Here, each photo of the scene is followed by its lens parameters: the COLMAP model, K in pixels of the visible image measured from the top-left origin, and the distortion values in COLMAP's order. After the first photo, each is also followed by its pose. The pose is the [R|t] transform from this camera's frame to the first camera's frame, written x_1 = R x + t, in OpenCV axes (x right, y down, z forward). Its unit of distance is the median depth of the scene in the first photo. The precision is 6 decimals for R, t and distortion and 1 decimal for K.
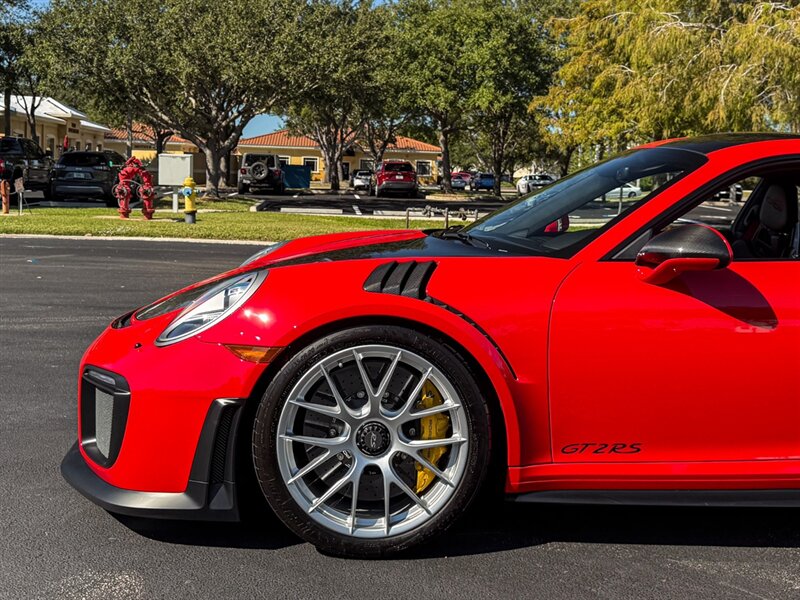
lens RADIAL K [[894.8, 0, 399.7], [0, 894.8, 231.8], [0, 0, 1]] dist [0.155142, -0.368211]
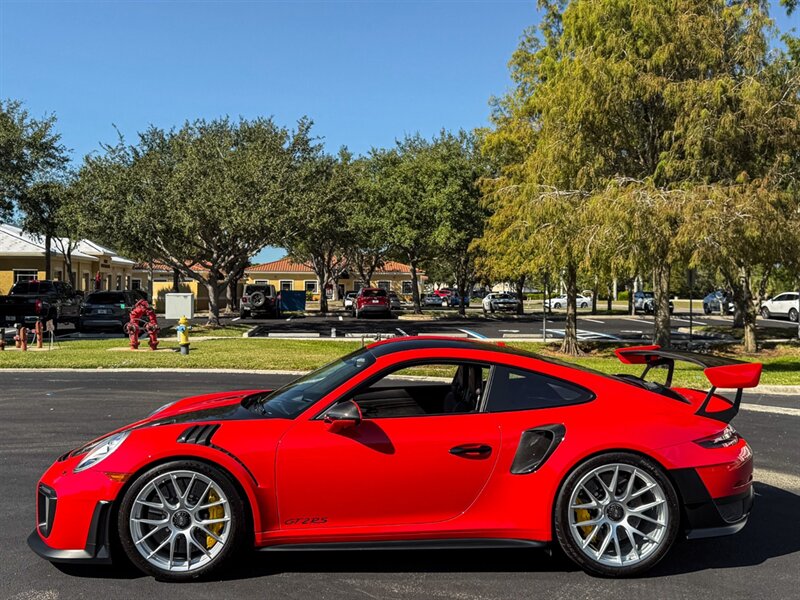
lens RADIAL K [[786.9, 0, 391.0], [0, 786.9, 289.1], [0, 0, 1]] dist [0.146669, -0.339601]
pose [[0.999704, -0.023566, -0.006054, 0.422075], [0.023122, 0.997614, -0.065055, -0.135438], [0.007572, 0.064896, 0.997863, -0.701626]]
